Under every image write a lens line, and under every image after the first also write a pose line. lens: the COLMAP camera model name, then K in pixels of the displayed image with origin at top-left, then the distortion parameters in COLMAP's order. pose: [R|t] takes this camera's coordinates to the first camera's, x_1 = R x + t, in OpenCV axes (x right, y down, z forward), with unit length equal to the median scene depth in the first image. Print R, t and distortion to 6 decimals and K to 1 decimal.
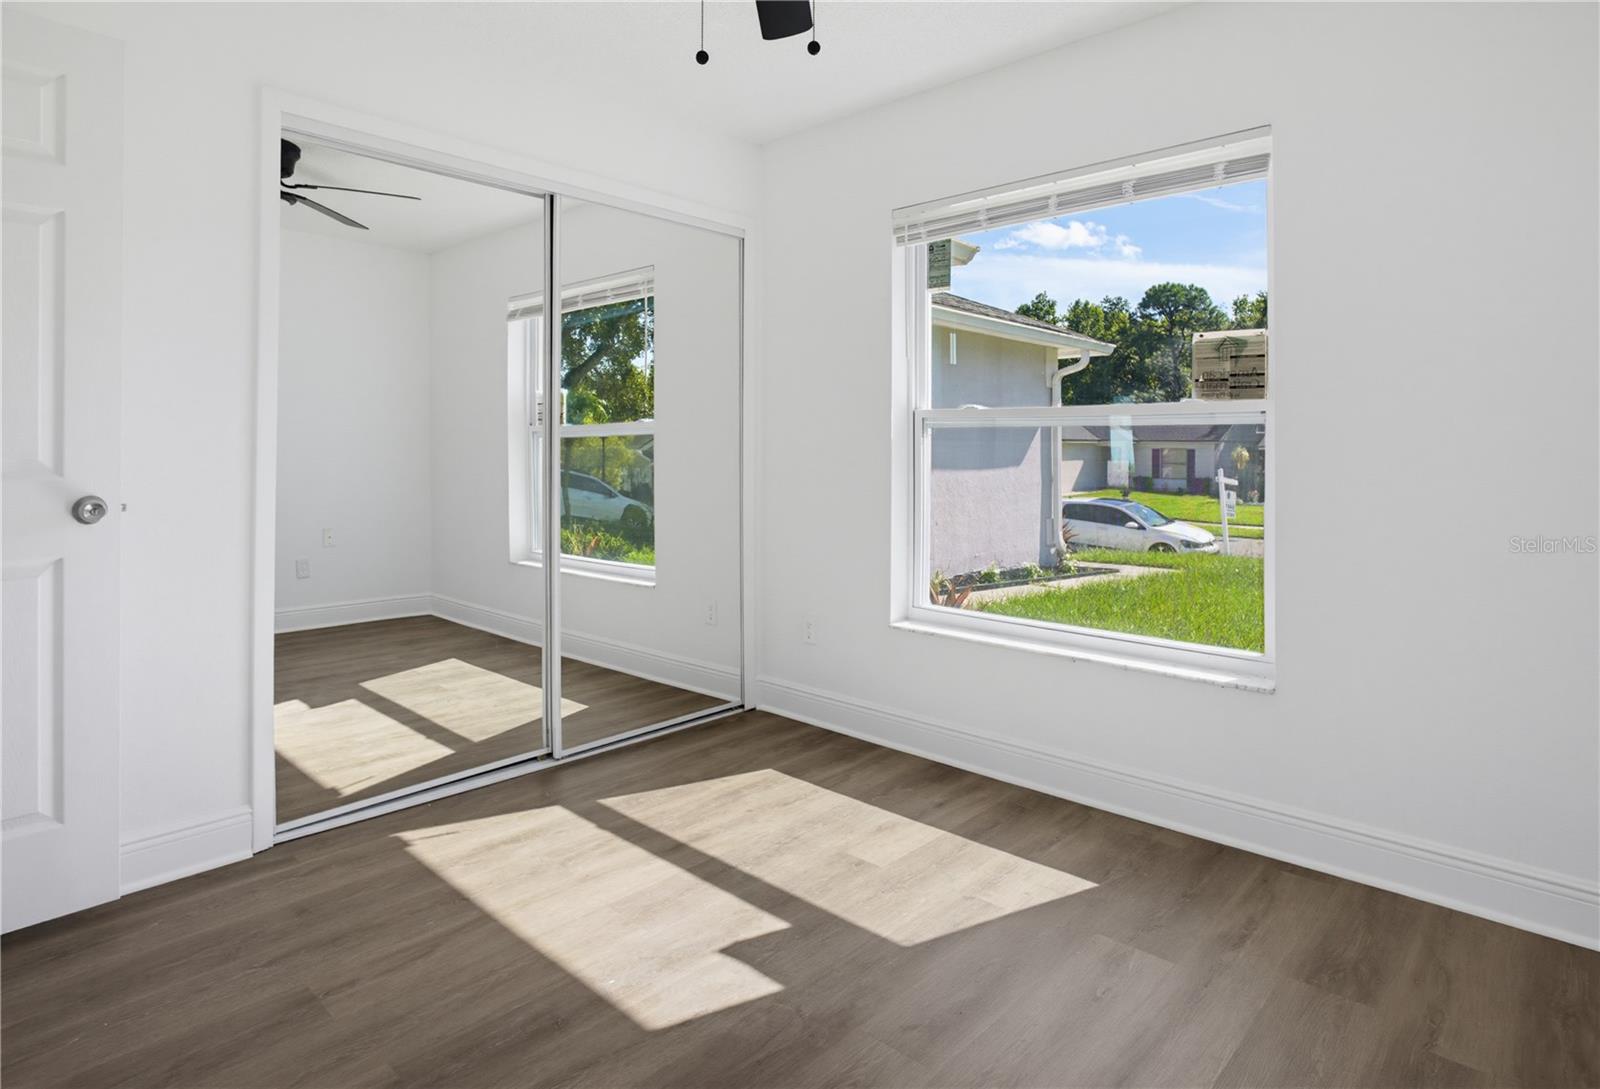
lens RADIAL K [[902.5, 0, 798.0], [0, 902.5, 442.2], [0, 0, 1]] dist [0.000847, 0.000933]
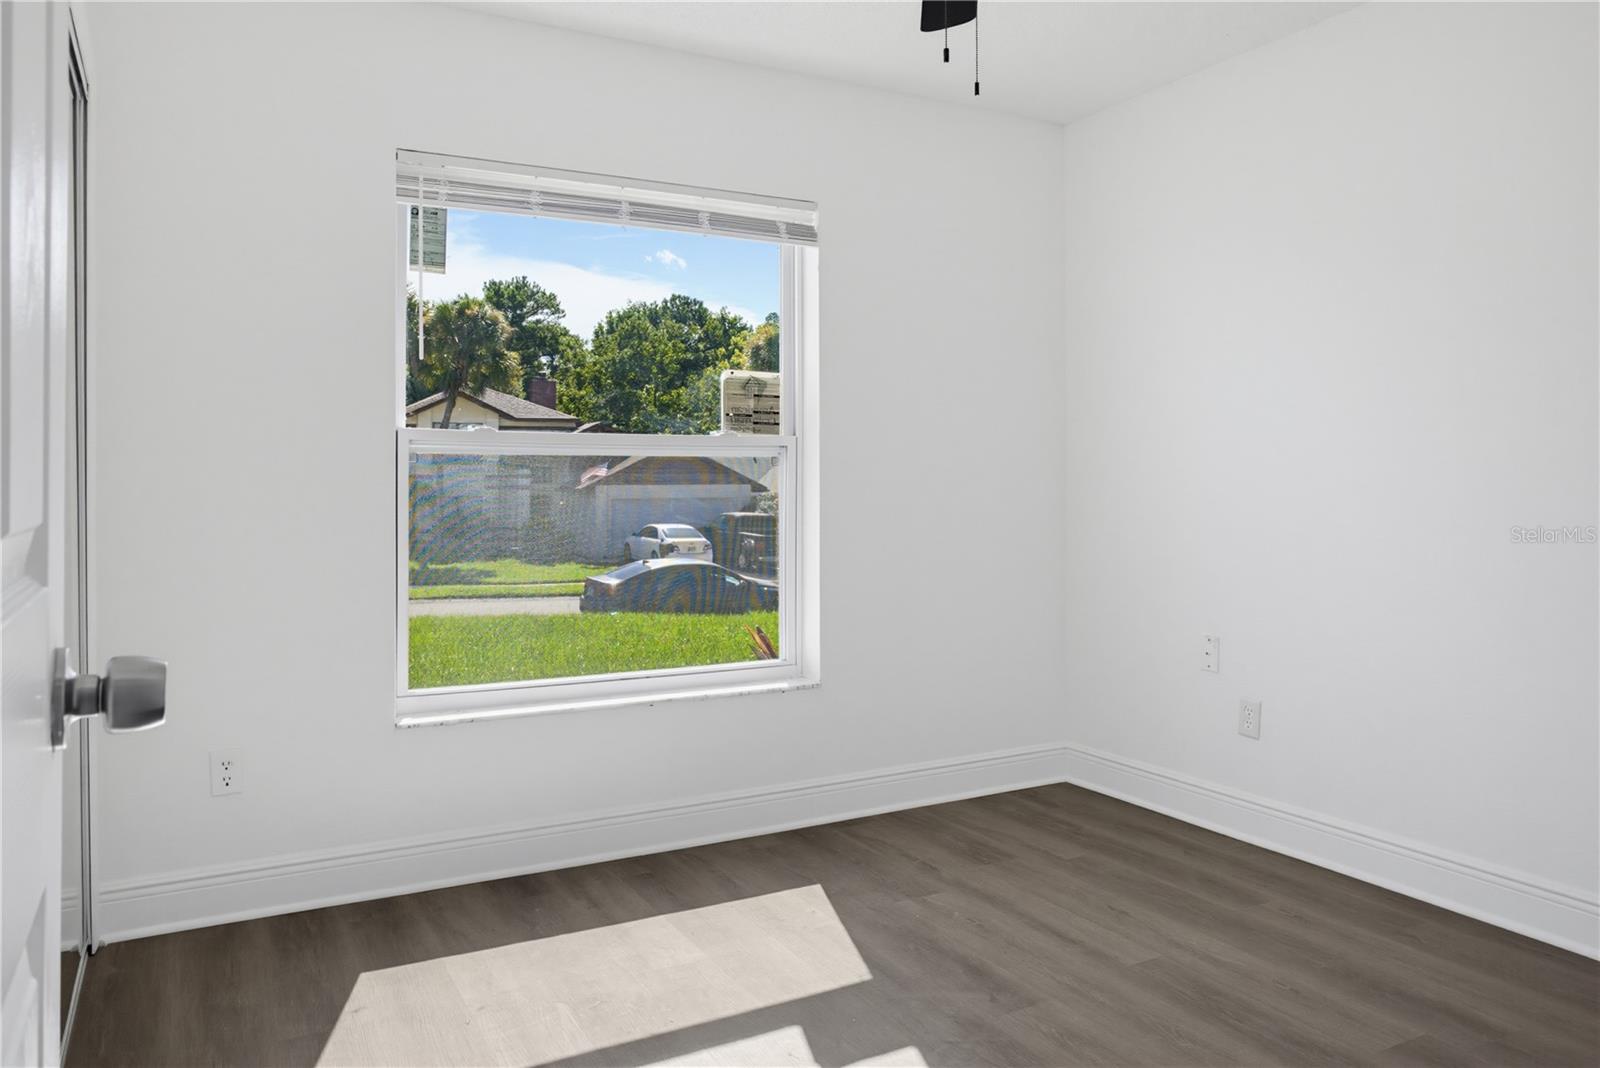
lens RADIAL K [[1117.4, 0, 799.4], [0, 1117.4, 473.0], [0, 0, 1]] dist [-0.072515, 0.002214]
pose [[0.307242, 0.008390, 0.951594, -0.795285], [0.000023, 0.999961, -0.008824, 0.012035], [-0.951631, 0.002732, 0.307230, 0.531090]]
